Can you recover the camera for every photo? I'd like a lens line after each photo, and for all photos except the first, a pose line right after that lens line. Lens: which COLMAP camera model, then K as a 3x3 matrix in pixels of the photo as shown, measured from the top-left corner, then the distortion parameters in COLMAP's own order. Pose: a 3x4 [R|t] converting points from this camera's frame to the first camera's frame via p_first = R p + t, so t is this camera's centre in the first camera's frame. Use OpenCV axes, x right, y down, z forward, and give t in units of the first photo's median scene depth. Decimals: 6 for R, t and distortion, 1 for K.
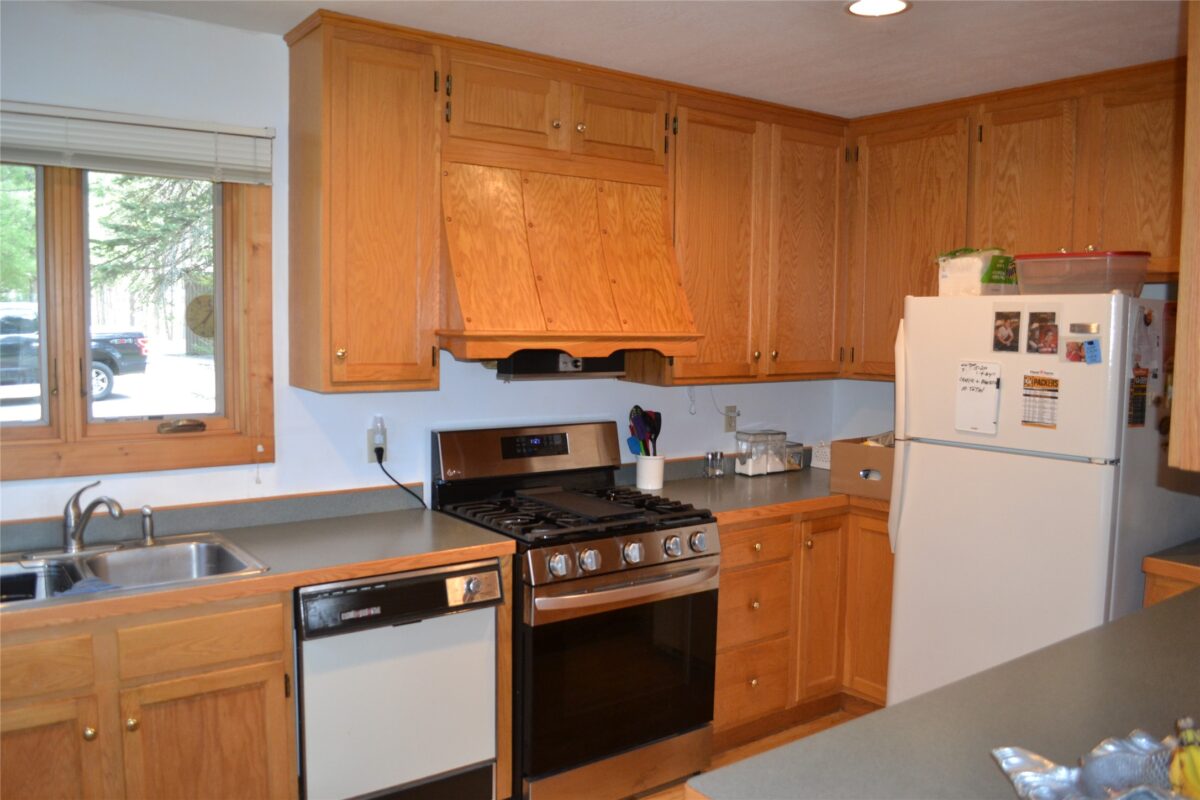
lens RADIAL K [[959.4, 0, 594.1], [0, 959.4, 400.5], [0, 0, 1]] dist [-0.078181, 0.006677]
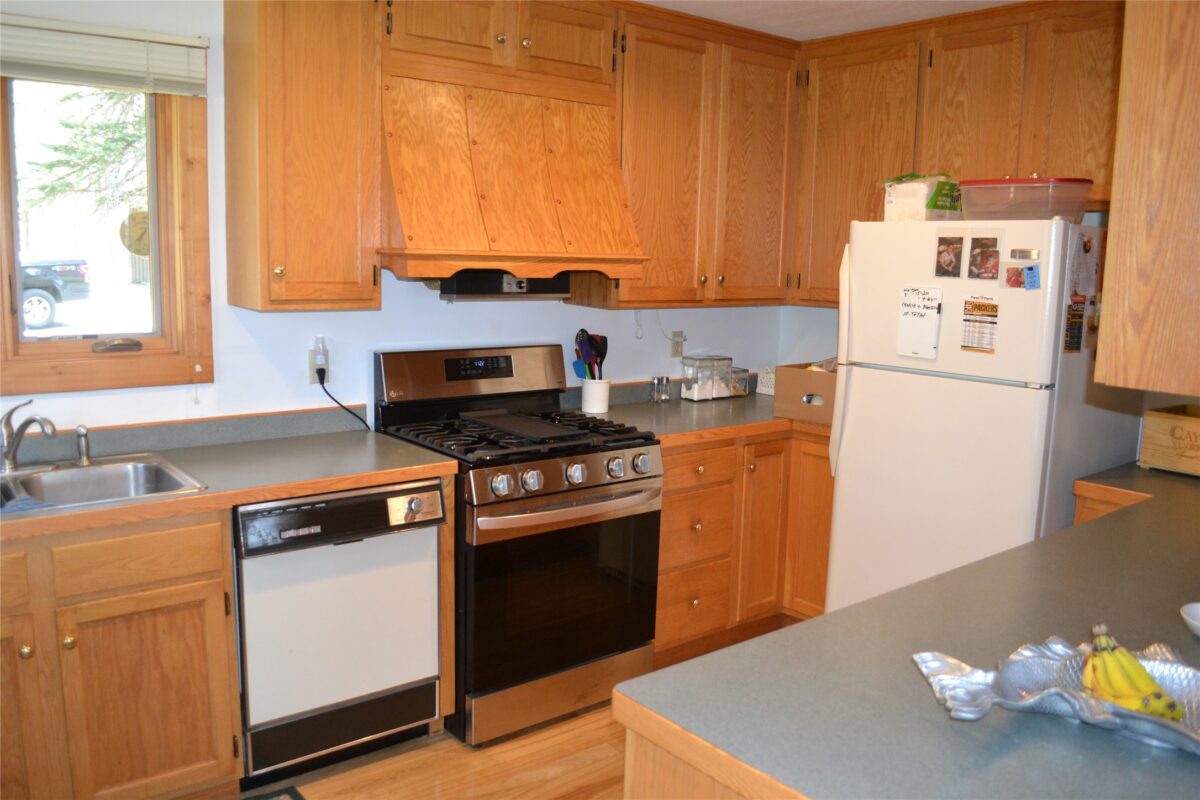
lens RADIAL K [[959.4, 0, 594.1], [0, 959.4, 400.5], [0, 0, 1]] dist [-0.078181, 0.006677]
pose [[0.998906, 0.004575, 0.046533, 0.012726], [-0.007805, 0.997553, 0.069480, 0.012419], [-0.046101, -0.069767, 0.996498, 0.001402]]
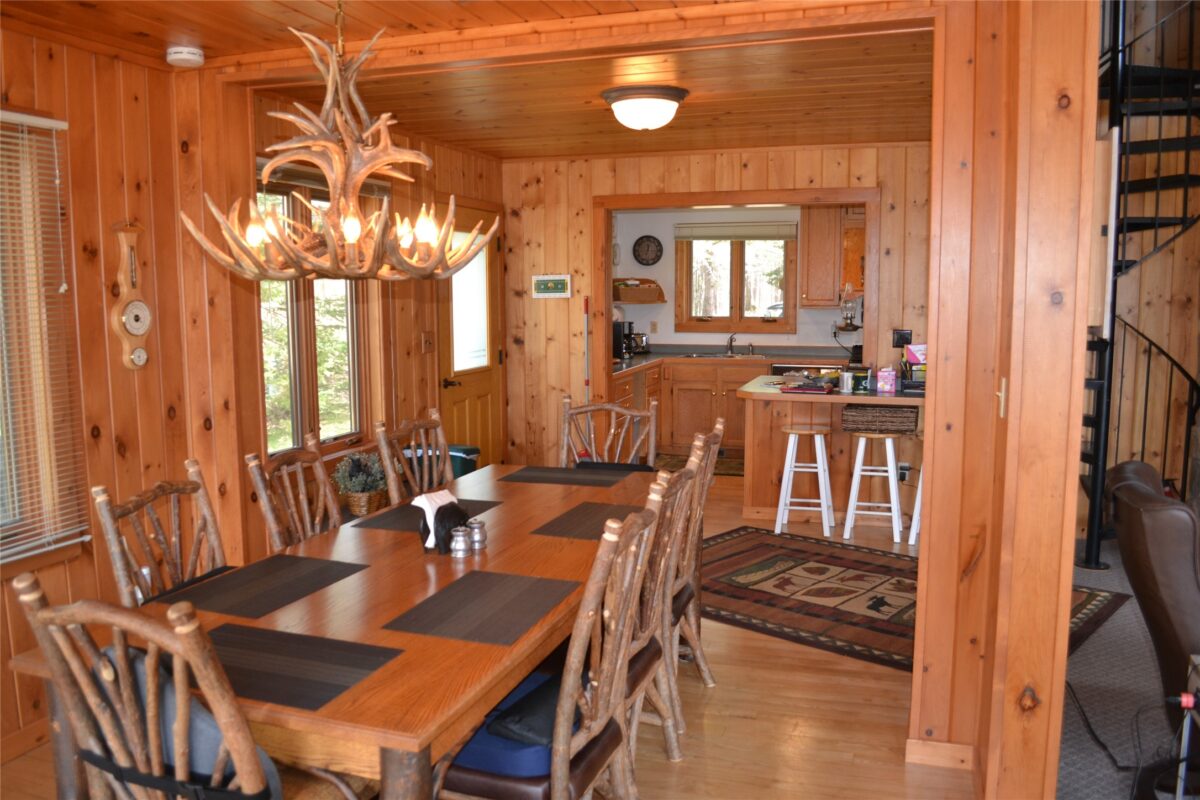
lens RADIAL K [[959.4, 0, 594.1], [0, 959.4, 400.5], [0, 0, 1]] dist [-0.078181, 0.006677]
pose [[0.583383, 0.078846, -0.808361, 1.733868], [-0.056073, 0.996812, 0.056760, 0.139476], [0.810259, 0.012214, 0.585945, -1.255228]]
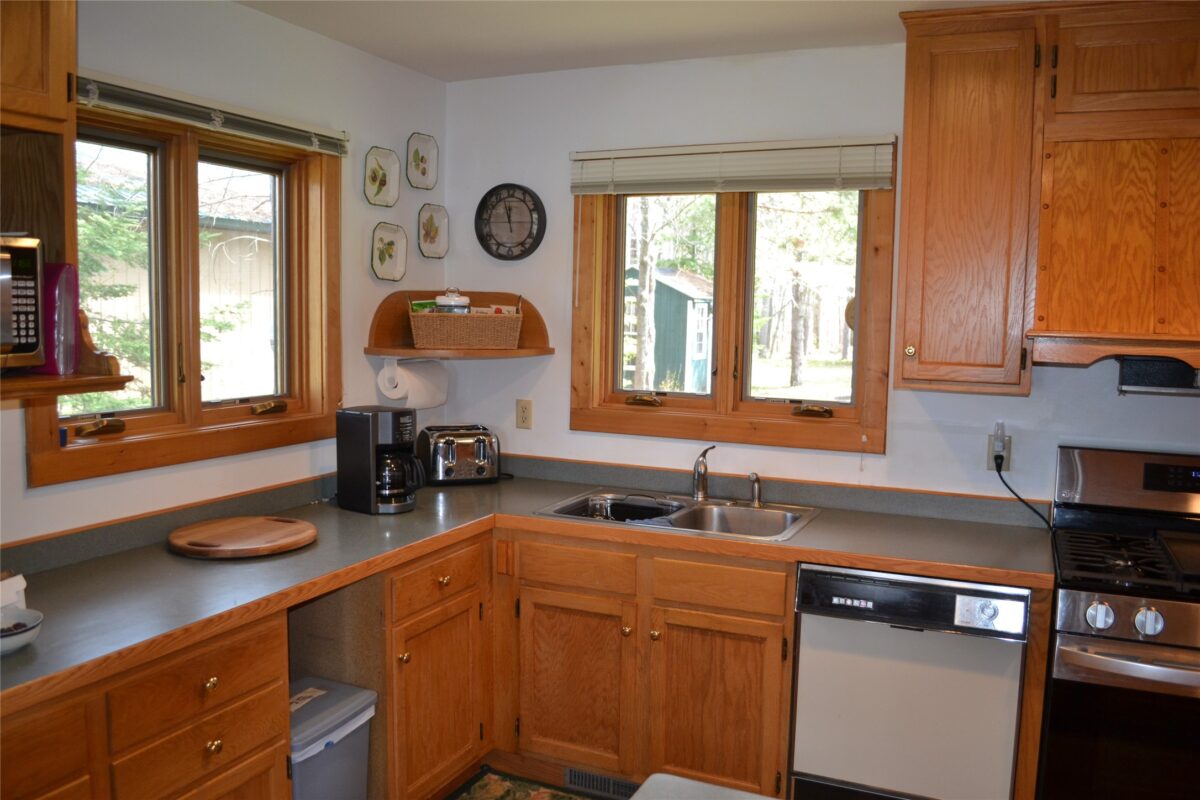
lens RADIAL K [[959.4, 0, 594.1], [0, 959.4, 400.5], [0, 0, 1]] dist [-0.078181, 0.006677]
pose [[0.488066, 0.074203, -0.869647, 0.419590], [-0.085360, 0.995661, 0.037049, -0.005330], [0.868623, 0.056151, 0.492282, 0.209537]]
